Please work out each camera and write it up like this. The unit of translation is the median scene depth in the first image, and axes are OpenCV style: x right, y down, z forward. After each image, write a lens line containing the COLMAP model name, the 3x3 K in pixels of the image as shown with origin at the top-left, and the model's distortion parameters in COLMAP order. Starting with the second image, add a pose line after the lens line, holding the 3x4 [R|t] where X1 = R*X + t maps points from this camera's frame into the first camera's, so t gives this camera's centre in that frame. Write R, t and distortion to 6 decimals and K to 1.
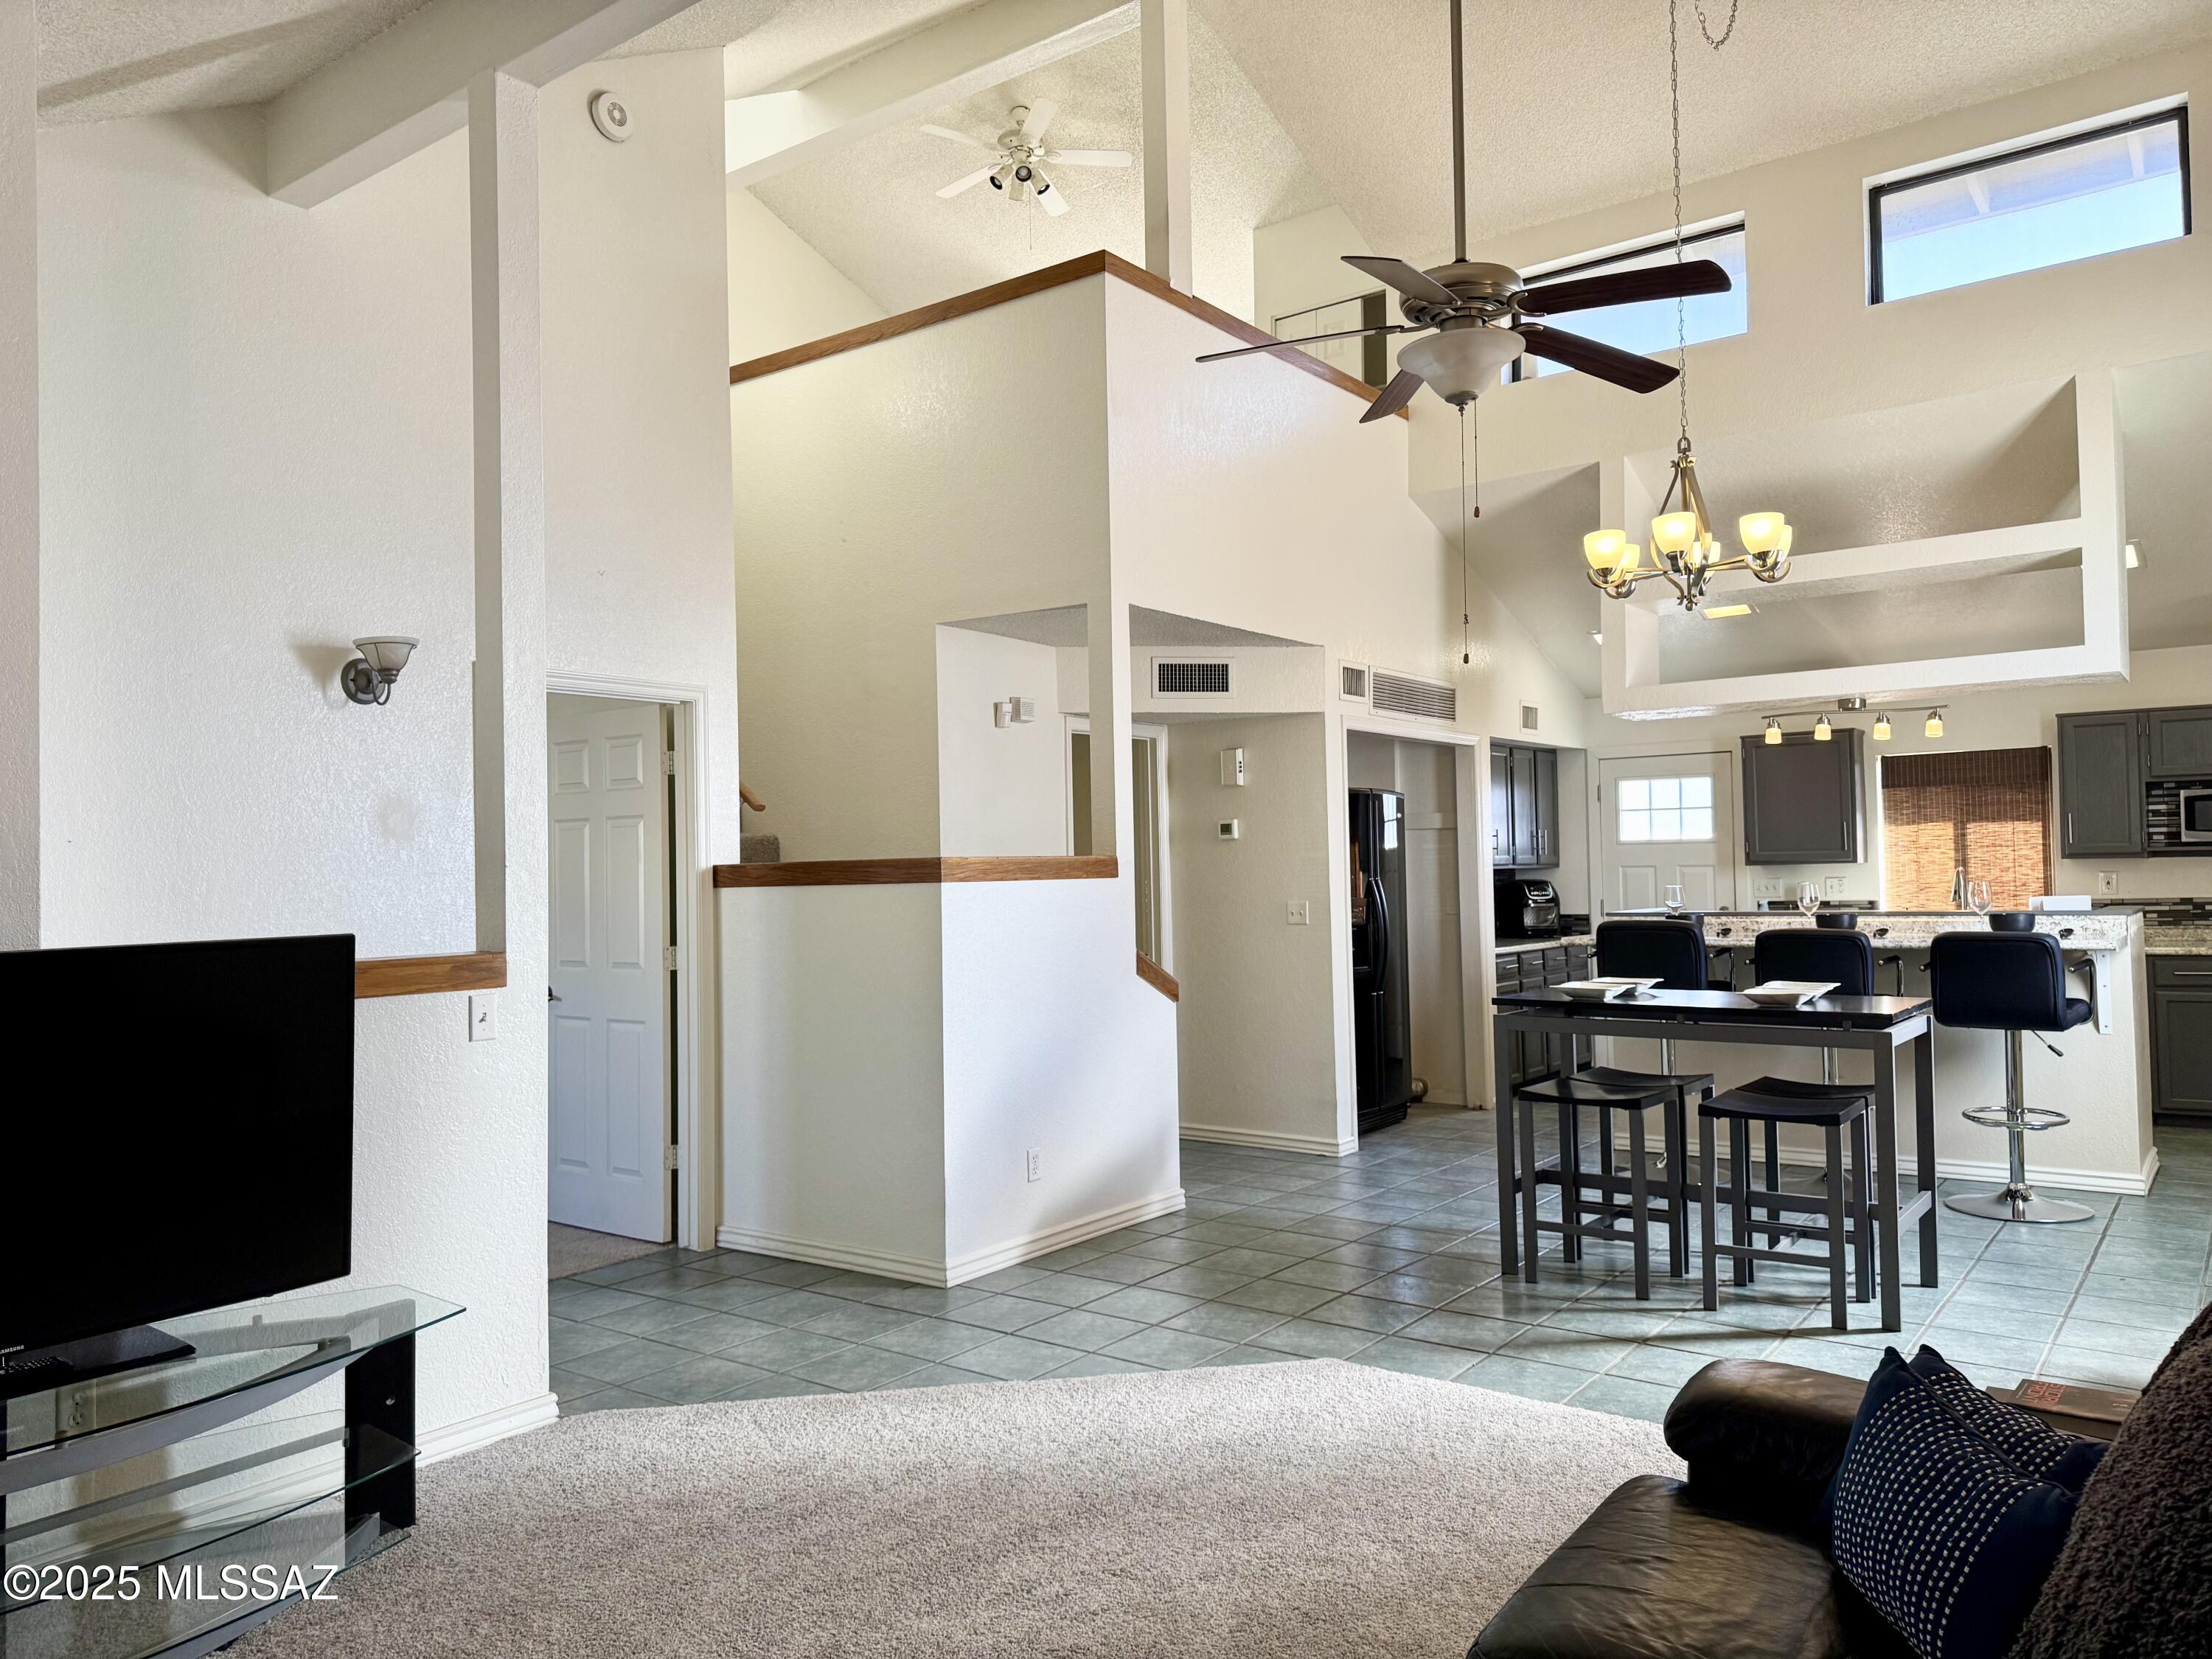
lens RADIAL K [[1551.9, 0, 1106.0], [0, 1551.9, 829.5], [0, 0, 1]] dist [0.130820, -0.165368]
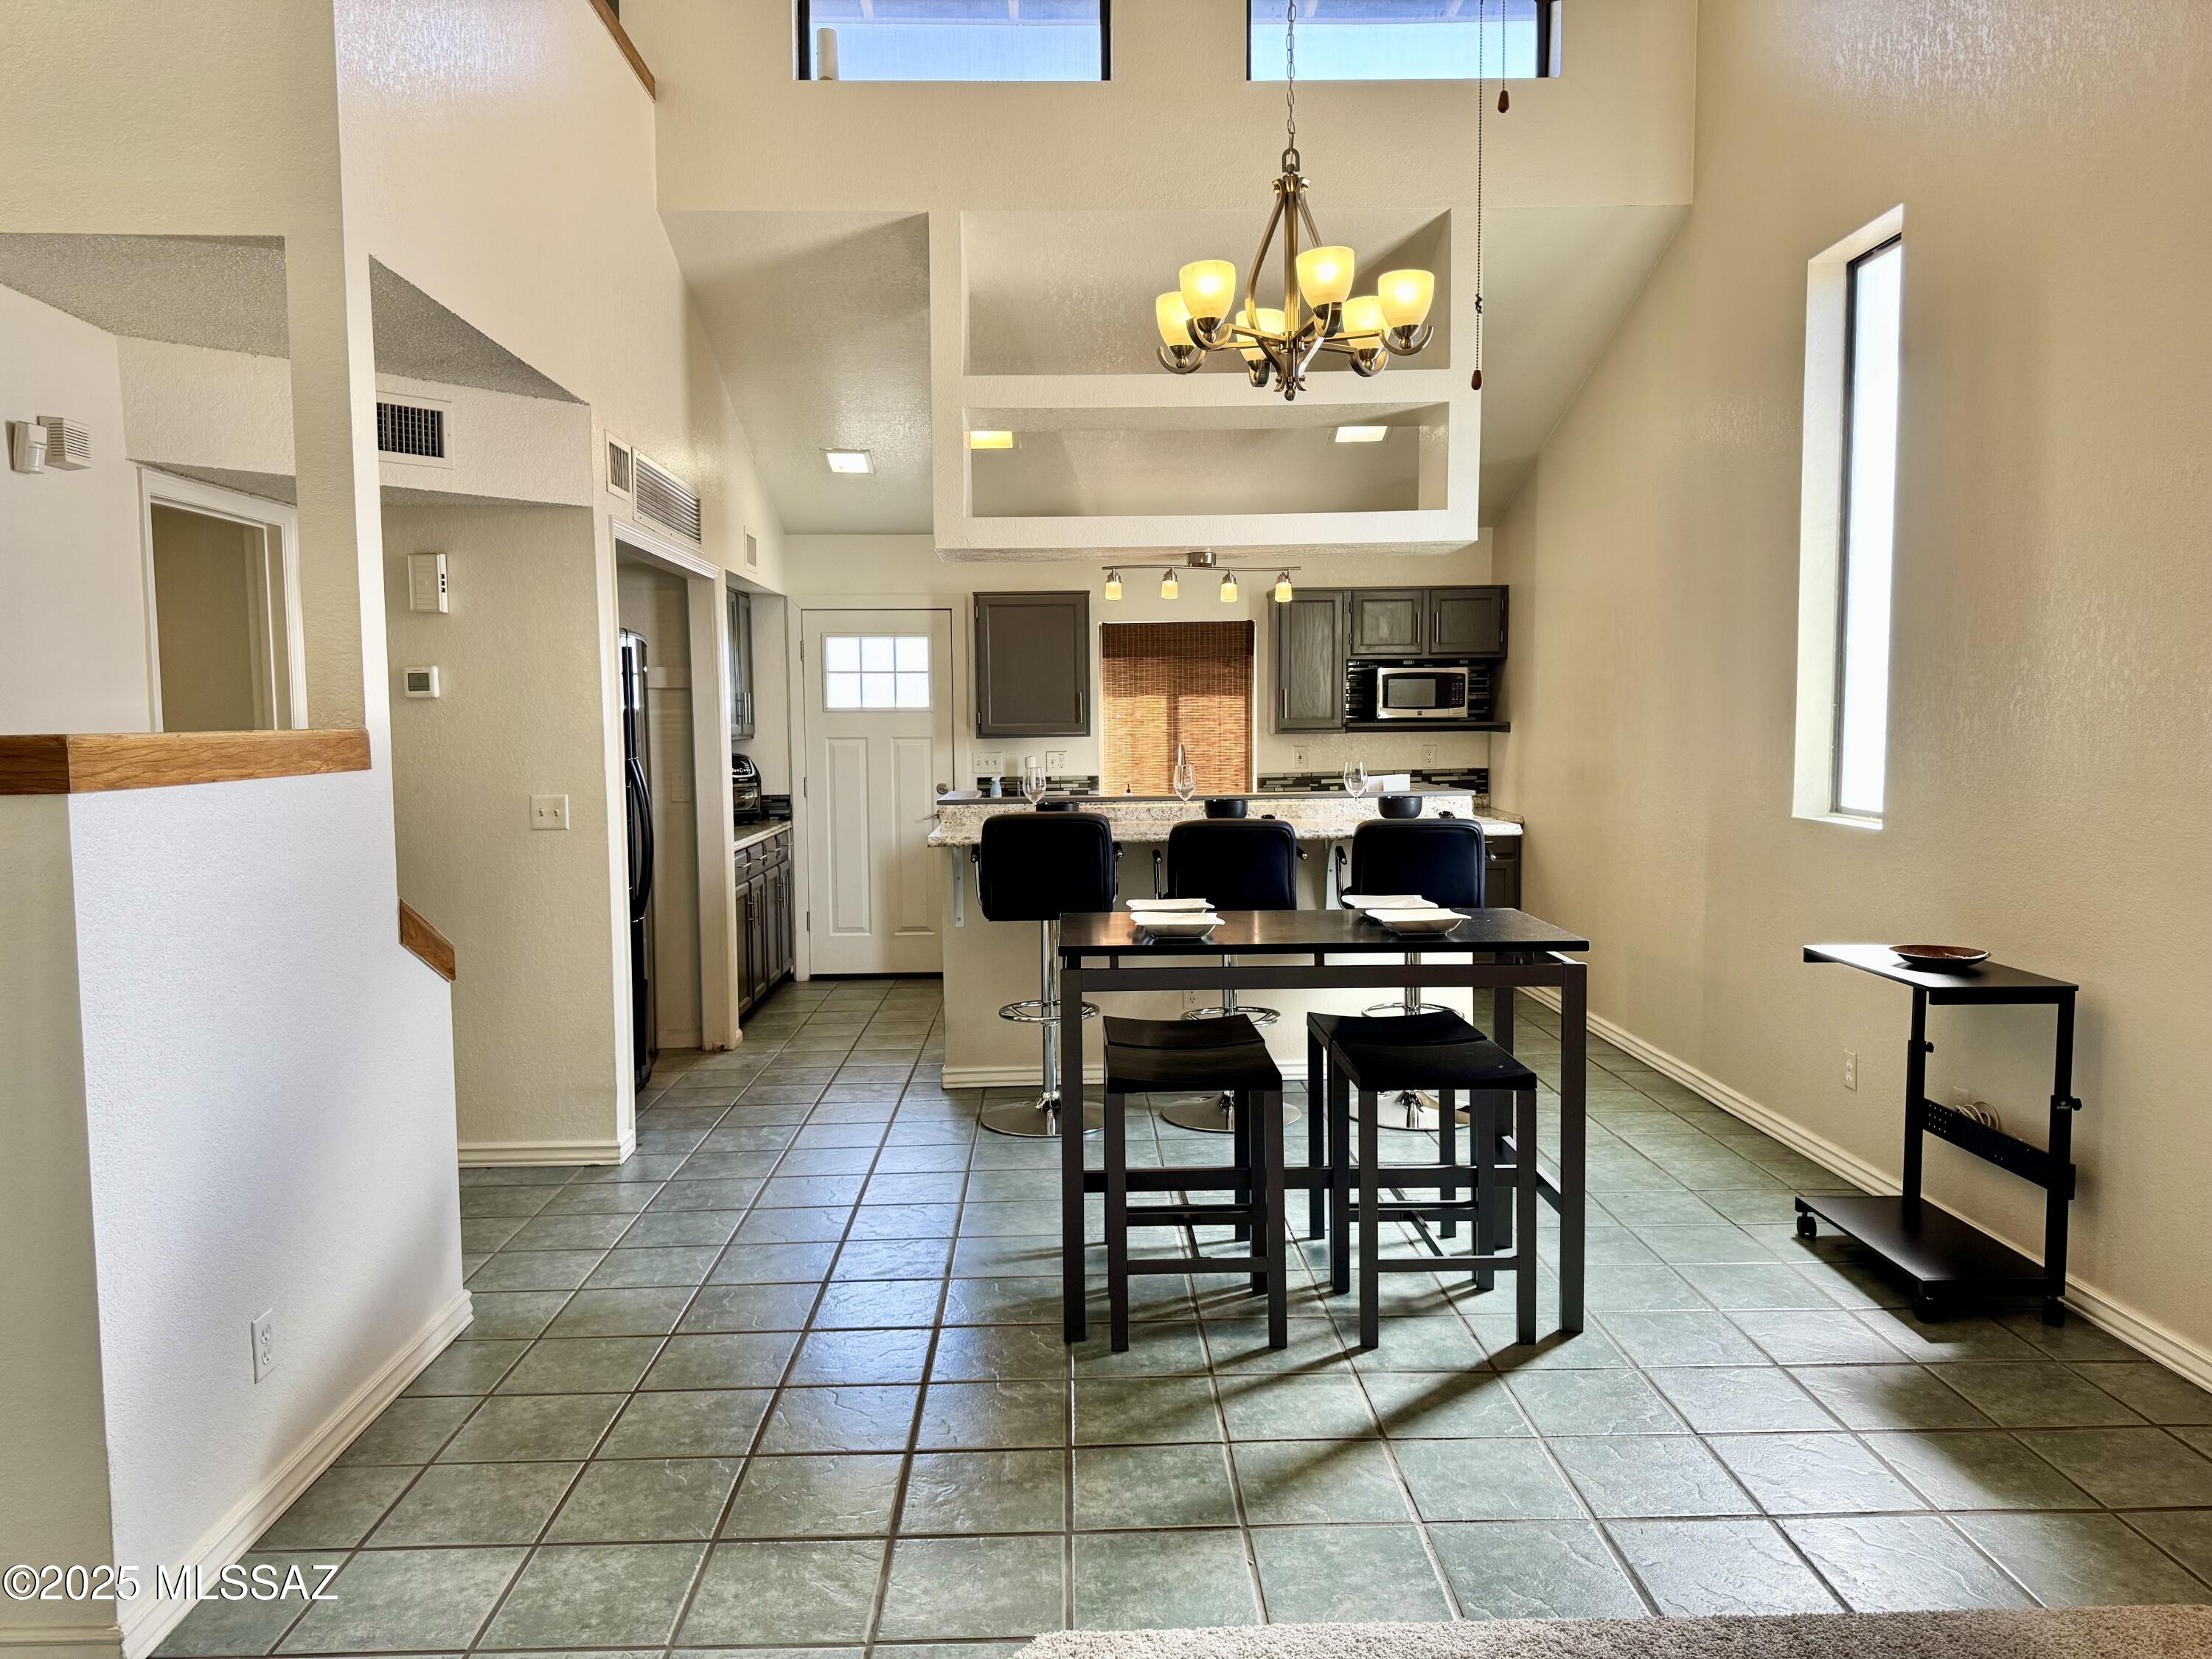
lens RADIAL K [[1551.9, 0, 1106.0], [0, 1551.9, 829.5], [0, 0, 1]] dist [0.130820, -0.165368]
pose [[0.783721, -0.033647, 0.620200, -0.105051], [-0.021342, 0.996483, 0.081030, 0.001524], [-0.620746, -0.076742, 0.780247, 0.322461]]
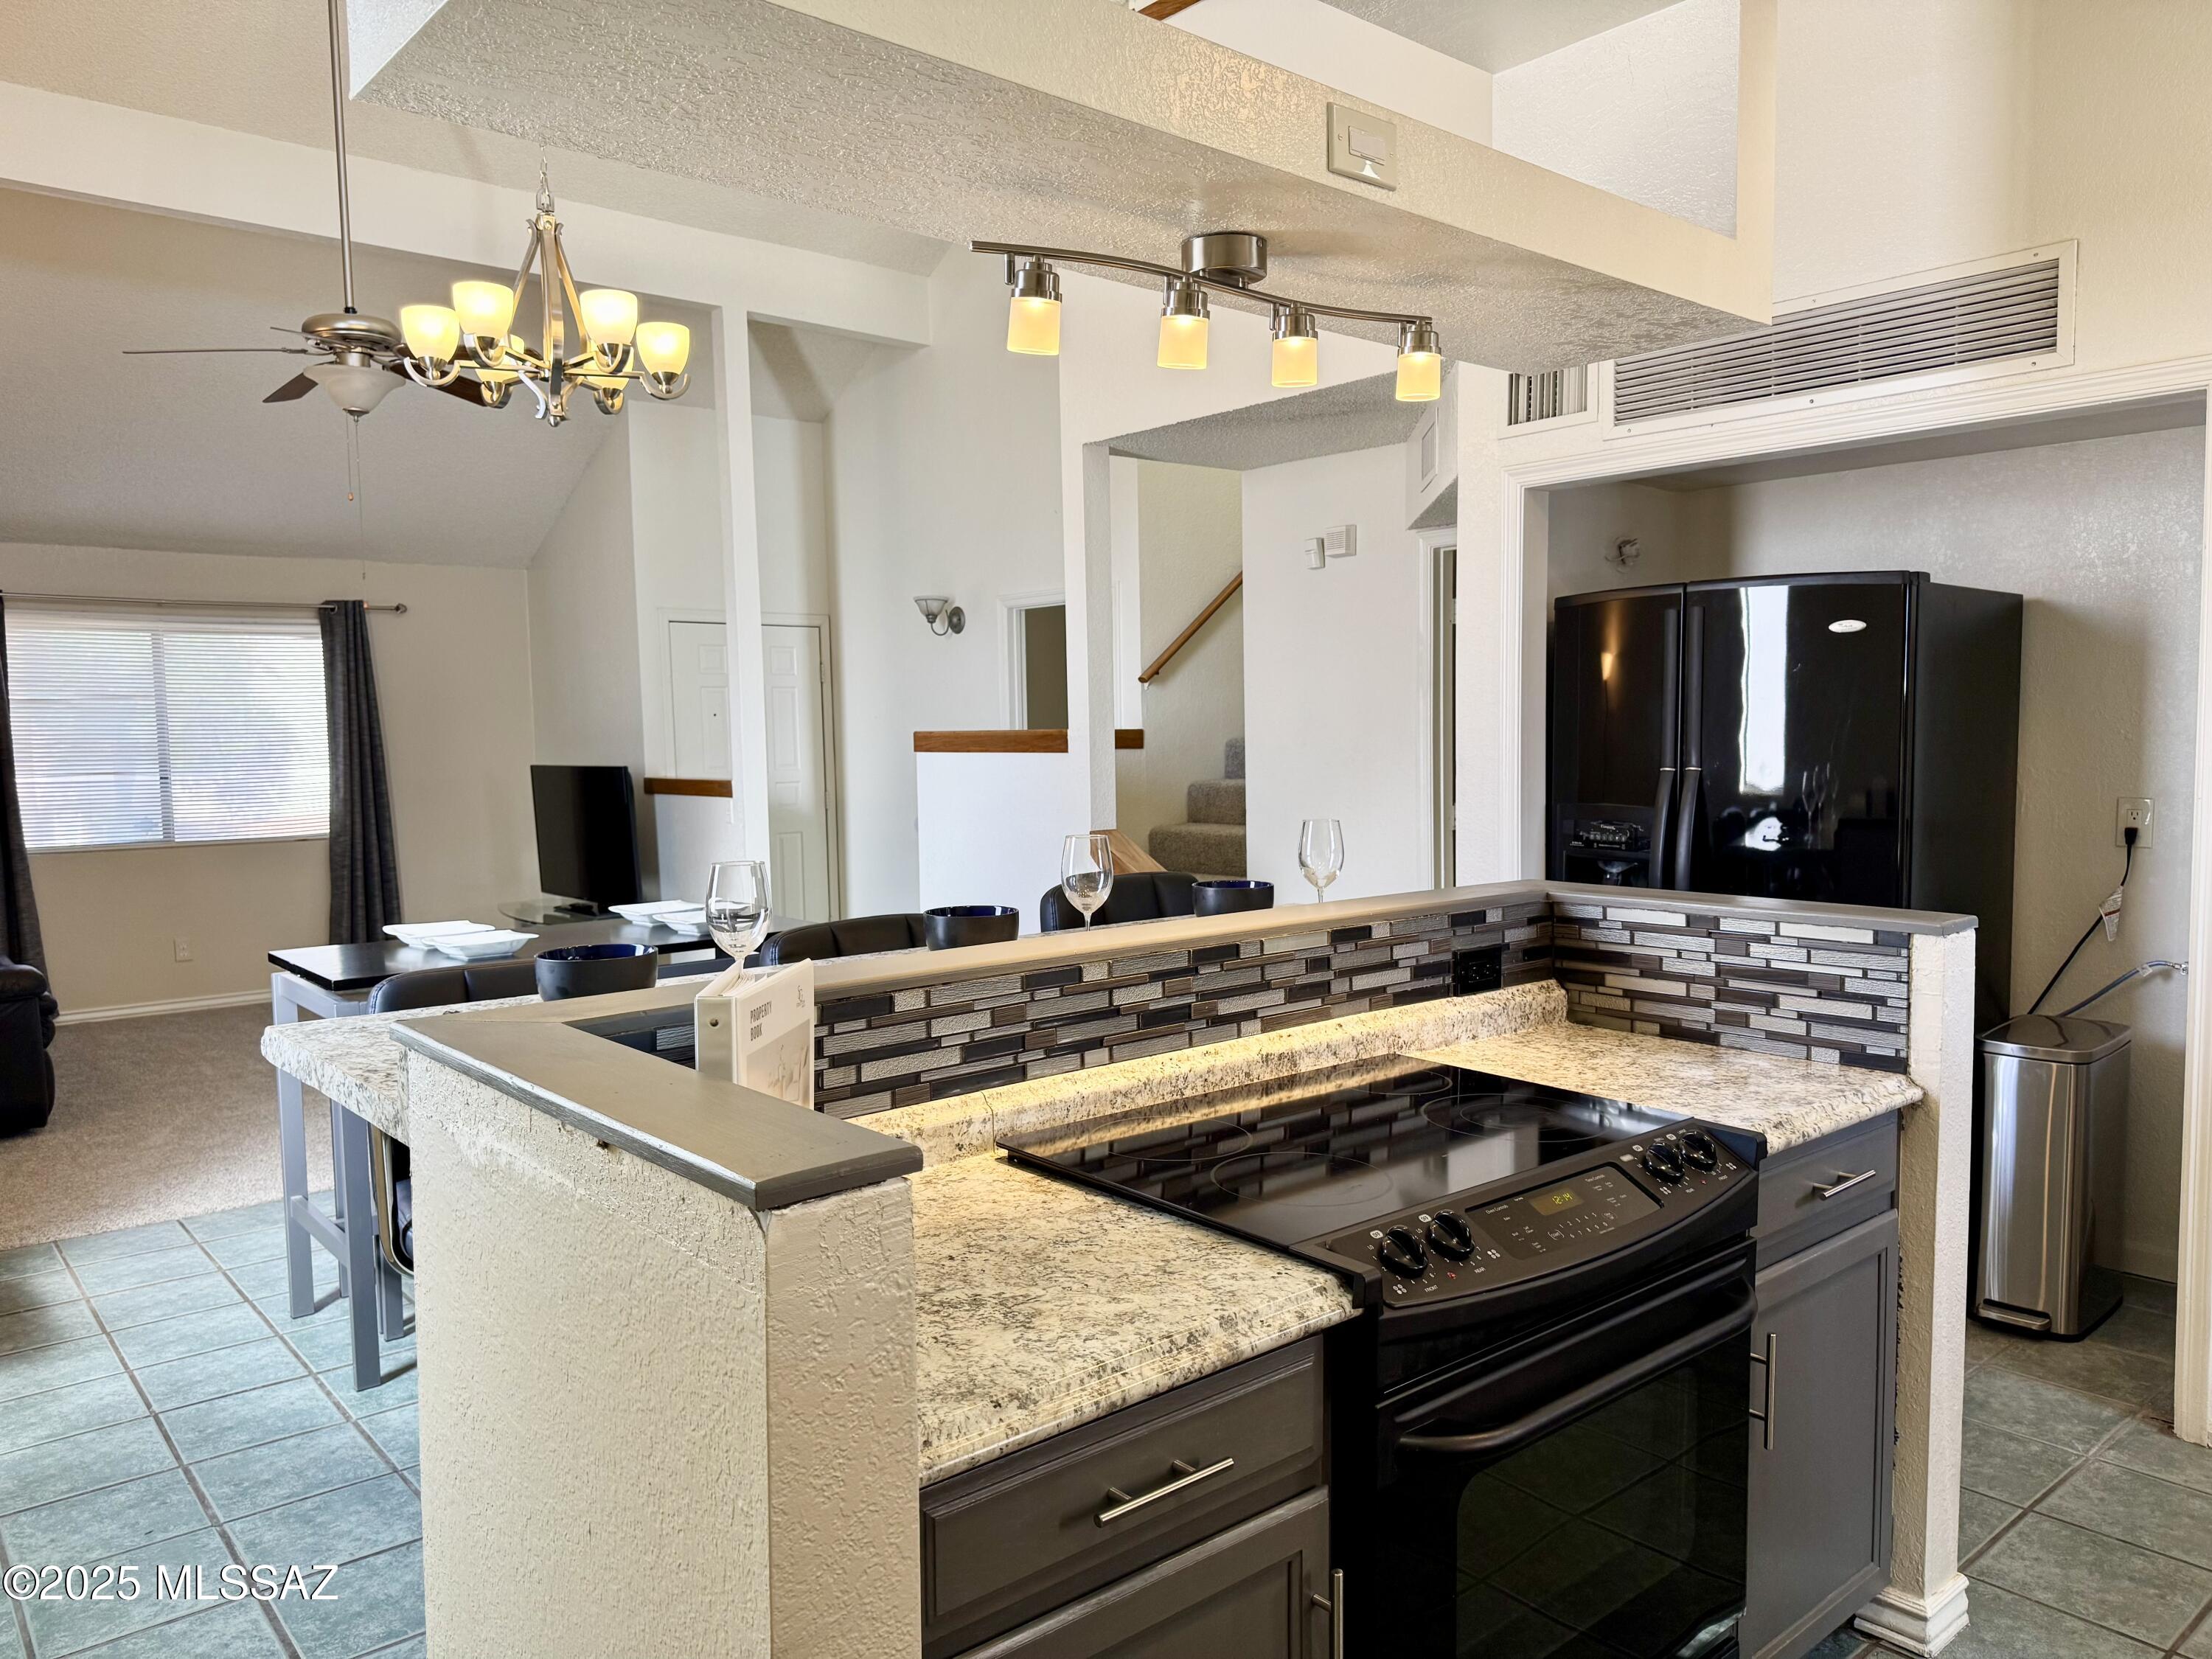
lens RADIAL K [[1551.9, 0, 1106.0], [0, 1551.9, 829.5], [0, 0, 1]] dist [0.130820, -0.165368]
pose [[-0.216811, 0.086367, -0.972386, 0.711241], [0.045565, 0.995888, 0.078294, 0.003870], [0.975150, -0.027332, -0.219855, 0.948479]]
